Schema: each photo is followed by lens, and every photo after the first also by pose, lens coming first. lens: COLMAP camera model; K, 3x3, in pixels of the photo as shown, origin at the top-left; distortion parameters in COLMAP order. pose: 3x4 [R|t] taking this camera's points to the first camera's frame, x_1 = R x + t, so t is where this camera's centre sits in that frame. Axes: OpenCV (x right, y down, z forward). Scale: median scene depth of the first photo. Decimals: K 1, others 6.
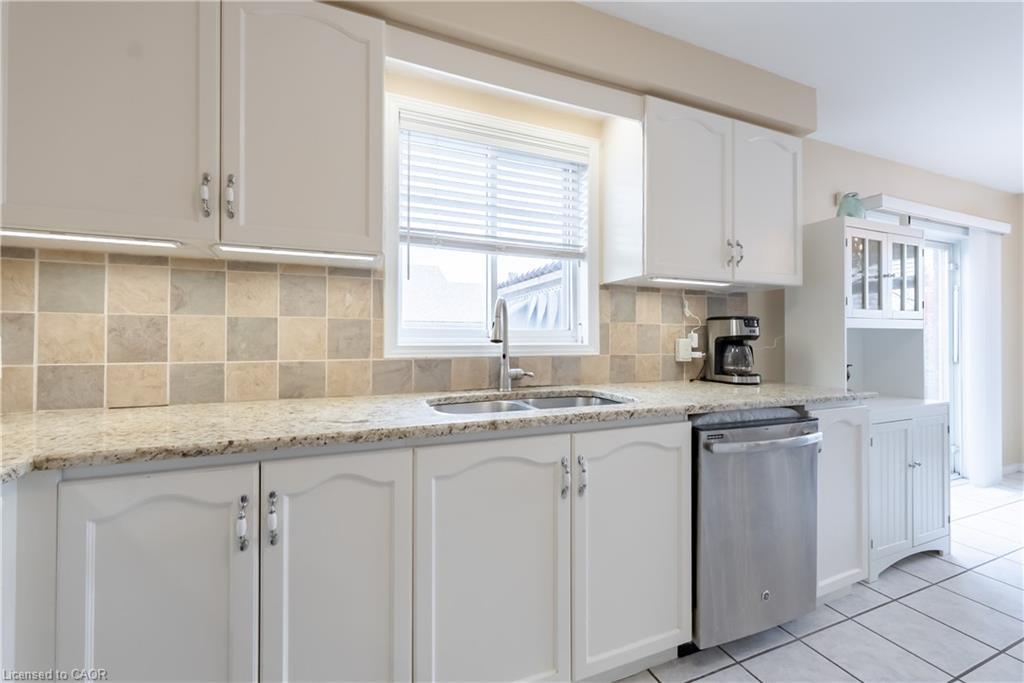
lens RADIAL K [[405.9, 0, 509.6], [0, 405.9, 335.9], [0, 0, 1]] dist [-0.001855, 0.001367]
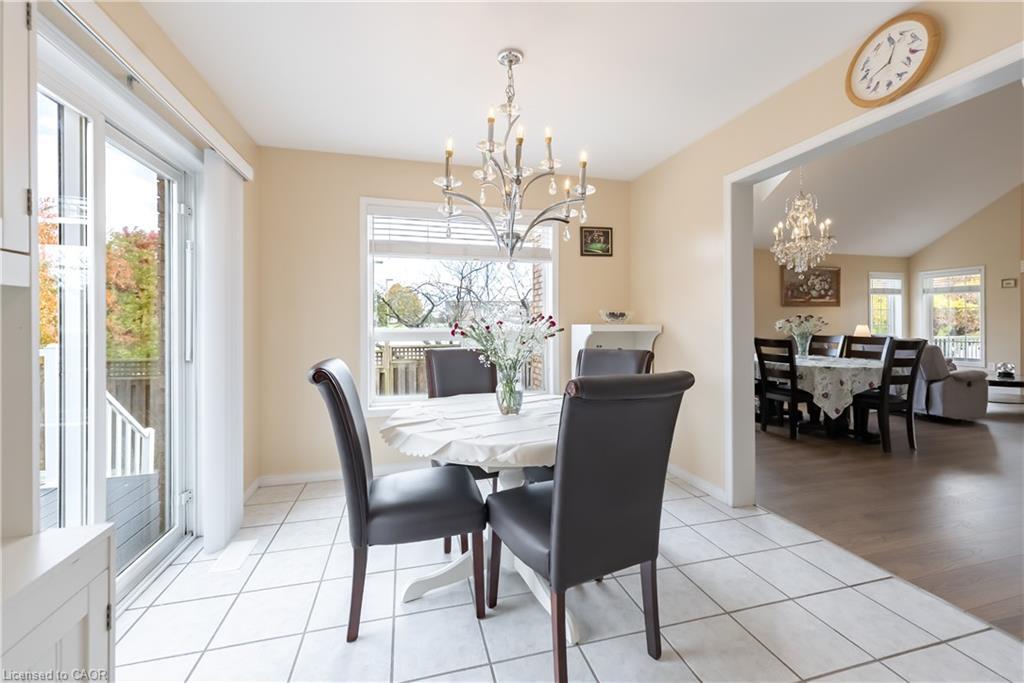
lens RADIAL K [[405.9, 0, 510.7], [0, 405.9, 326.2], [0, 0, 1]] dist [-0.001855, 0.001367]
pose [[0.111843, -0.005194, 0.993712, 0.854780], [-0.004930, 0.999971, 0.005782, 0.007244], [-0.993714, -0.005545, 0.111814, 0.695462]]
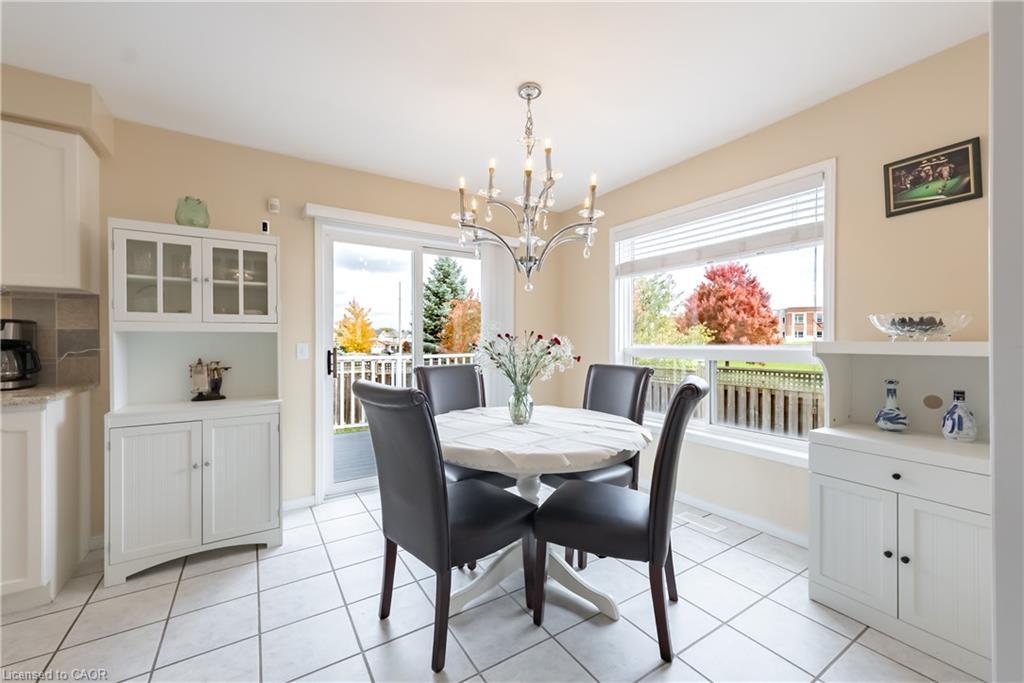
lens RADIAL K [[405.9, 0, 509.9], [0, 405.9, 346.0], [0, 0, 1]] dist [-0.001855, 0.001367]
pose [[0.981404, -0.007608, 0.191803, 1.515396], [0.003155, 0.999719, 0.023513, -0.005677], [-0.191928, -0.022471, 0.981152, -0.141032]]
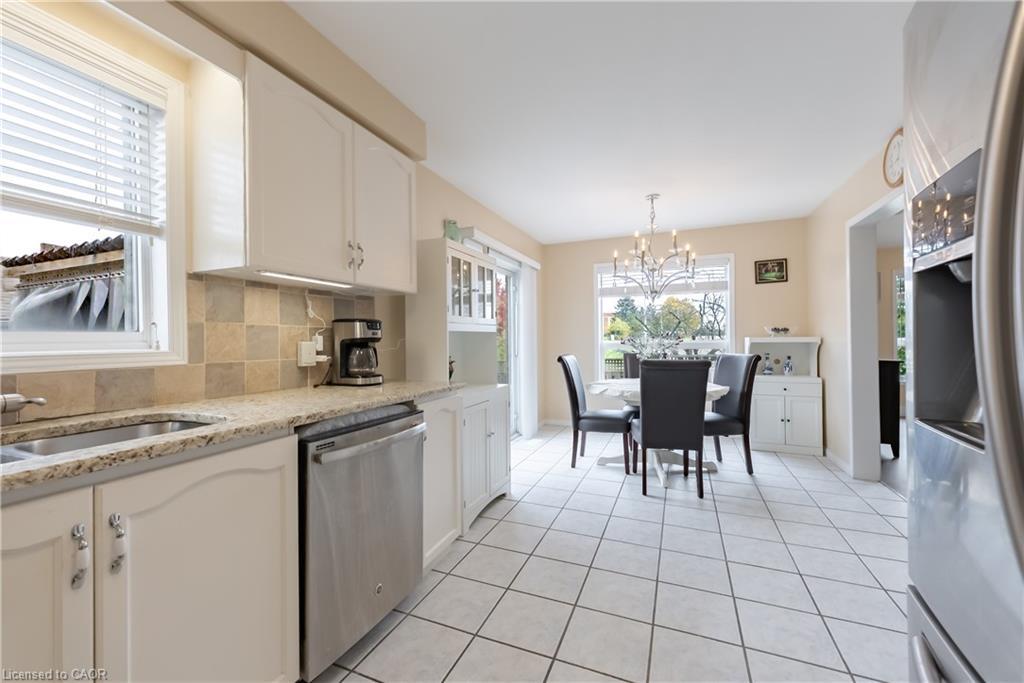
lens RADIAL K [[405.9, 0, 505.6], [0, 405.9, 337.8], [0, 0, 1]] dist [-0.001855, 0.001367]
pose [[0.705640, -0.005692, 0.708547, 0.098204], [0.006234, 0.999979, 0.001825, -0.000919], [-0.708543, 0.003129, 0.705661, 0.028467]]
